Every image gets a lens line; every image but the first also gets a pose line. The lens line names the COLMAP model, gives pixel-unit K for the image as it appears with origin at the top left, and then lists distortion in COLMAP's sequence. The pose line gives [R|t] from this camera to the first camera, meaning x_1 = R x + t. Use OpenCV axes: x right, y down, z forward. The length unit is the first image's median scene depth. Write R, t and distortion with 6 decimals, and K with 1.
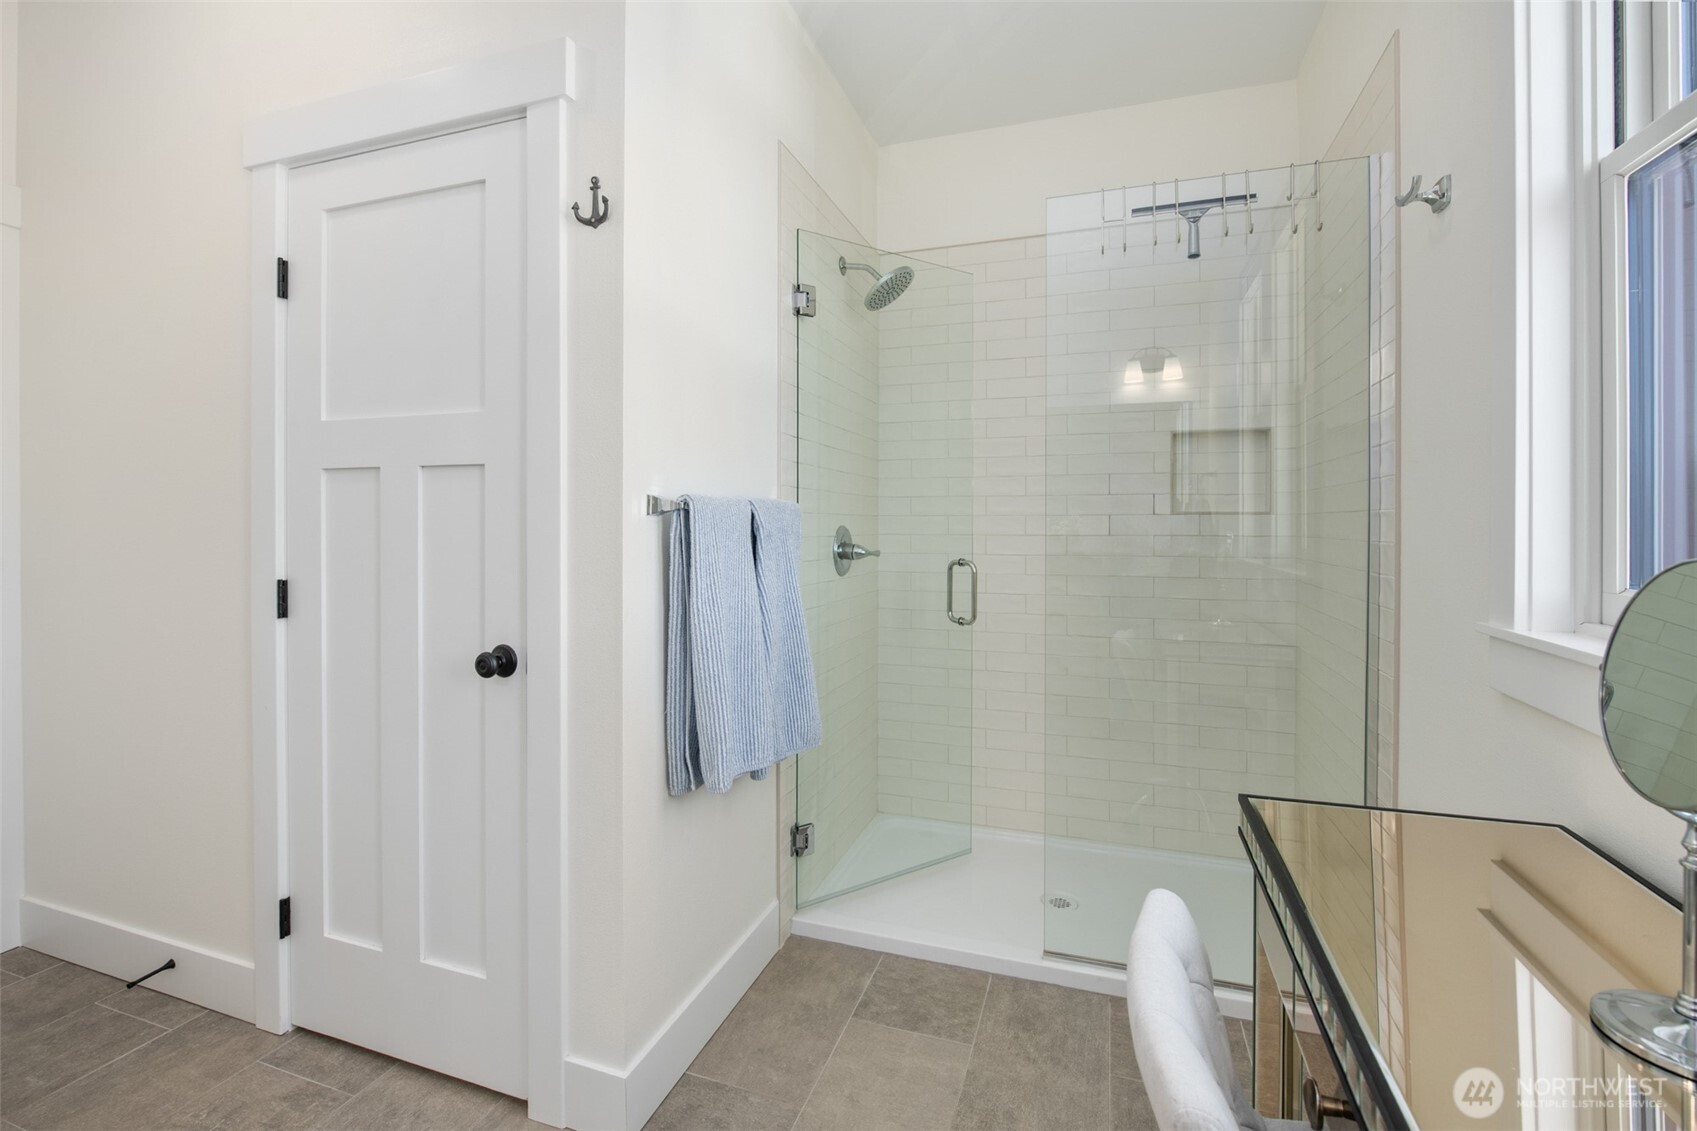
lens RADIAL K [[786.4, 0, 856.1], [0, 786.4, 557.6], [0, 0, 1]] dist [-0.016112, -0.000890]
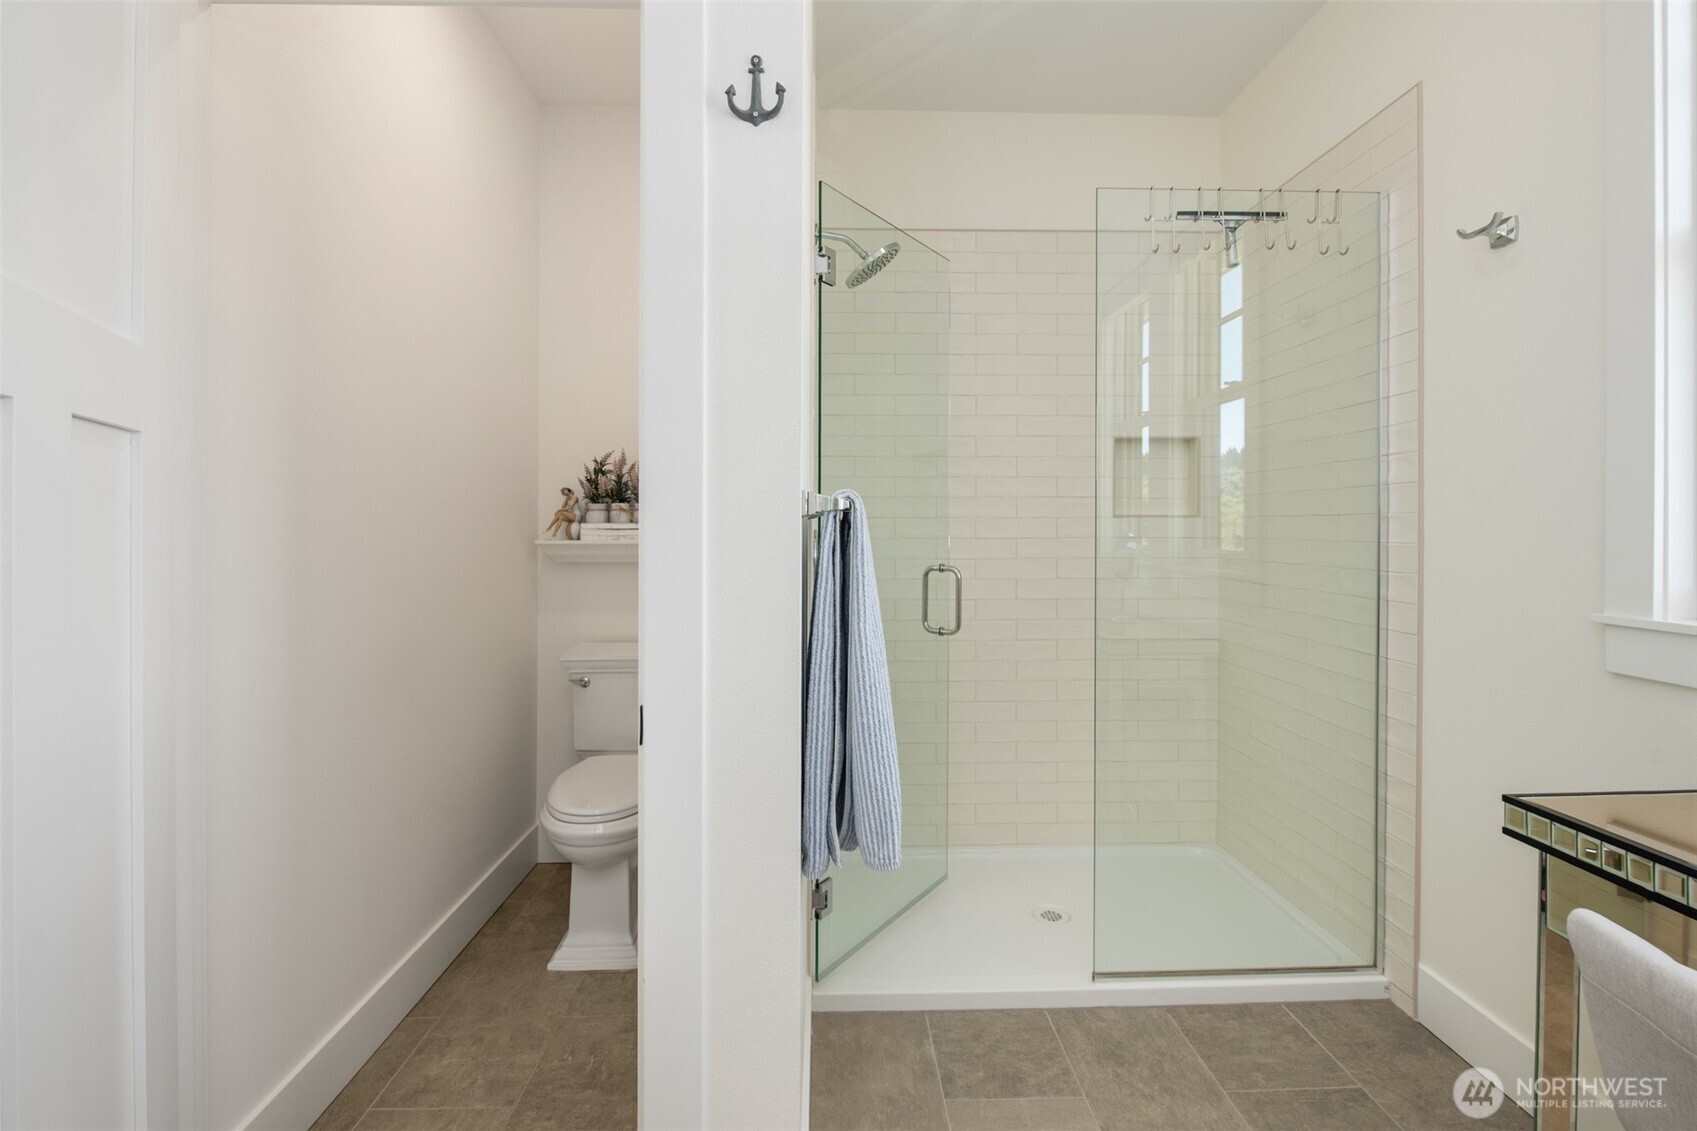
lens RADIAL K [[786.4, 0, 843.9], [0, 786.4, 549.2], [0, 0, 1]] dist [-0.016112, -0.000890]
pose [[0.933999, -0.012792, 0.357046, -0.366568], [0.018556, 0.999747, -0.012725, -0.007873], [-0.356793, 0.018511, 0.934000, 0.202835]]
